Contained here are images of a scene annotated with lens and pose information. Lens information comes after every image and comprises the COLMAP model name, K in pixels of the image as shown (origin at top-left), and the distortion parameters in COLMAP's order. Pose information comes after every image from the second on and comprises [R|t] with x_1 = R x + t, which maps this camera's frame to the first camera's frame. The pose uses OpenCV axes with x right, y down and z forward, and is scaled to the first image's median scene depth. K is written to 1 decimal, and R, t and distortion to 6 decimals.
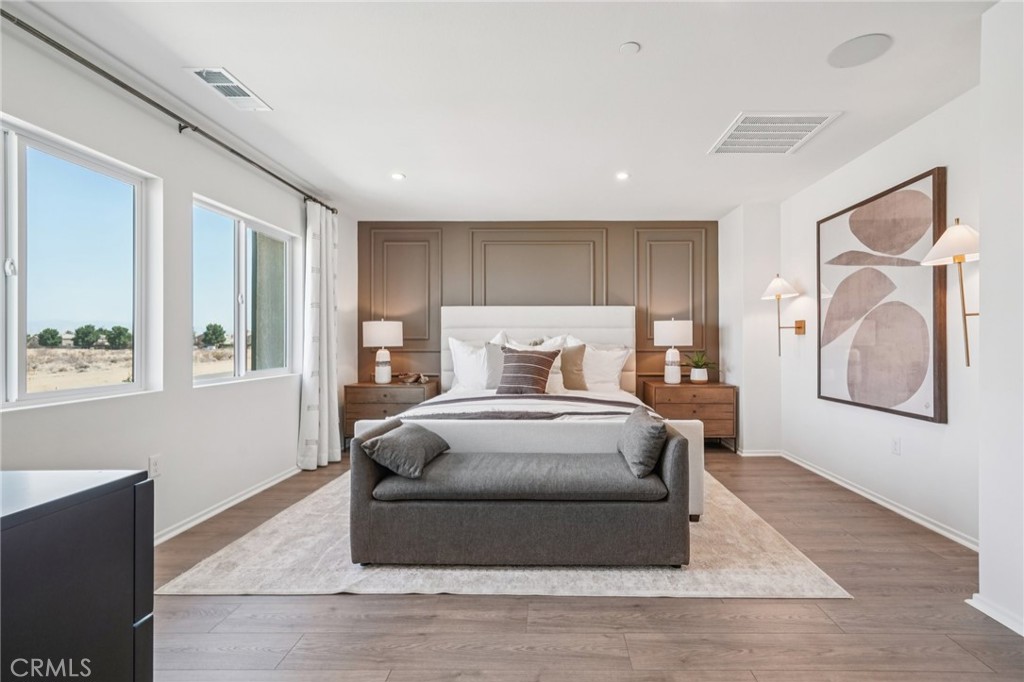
lens RADIAL K [[437.7, 0, 520.5], [0, 437.7, 339.1], [0, 0, 1]] dist [0.001813, 0.001458]
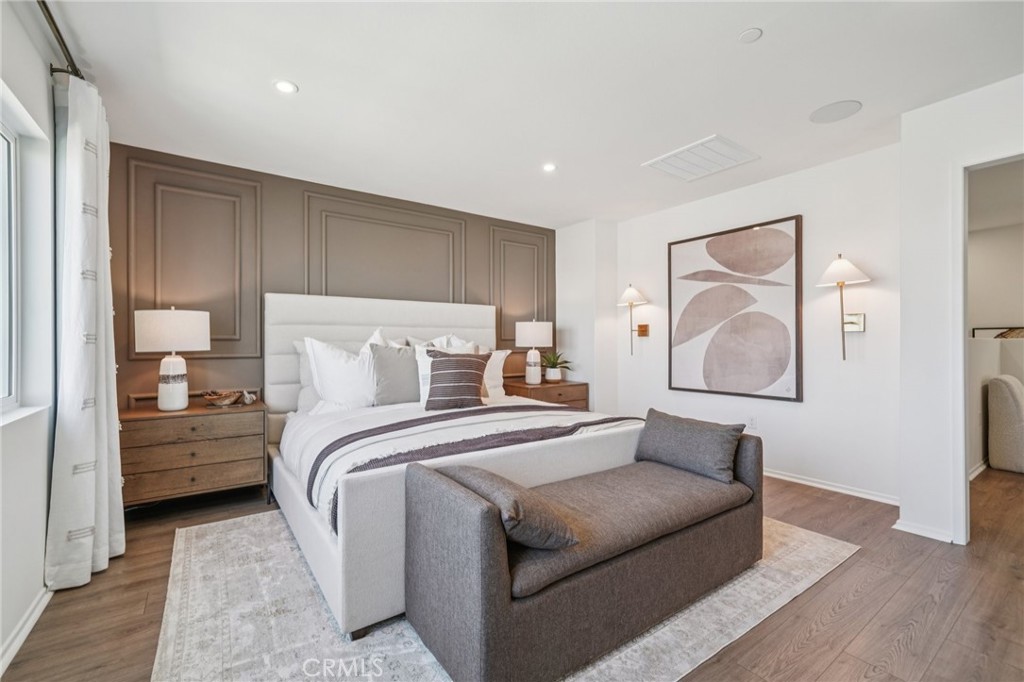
lens RADIAL K [[437.7, 0, 514.6], [0, 437.7, 341.9], [0, 0, 1]] dist [0.001813, 0.001458]
pose [[0.811350, -0.000345, 0.584561, -0.360818], [-0.002466, 0.999989, 0.004012, 0.000036], [-0.584556, -0.004696, 0.811340, 0.260660]]
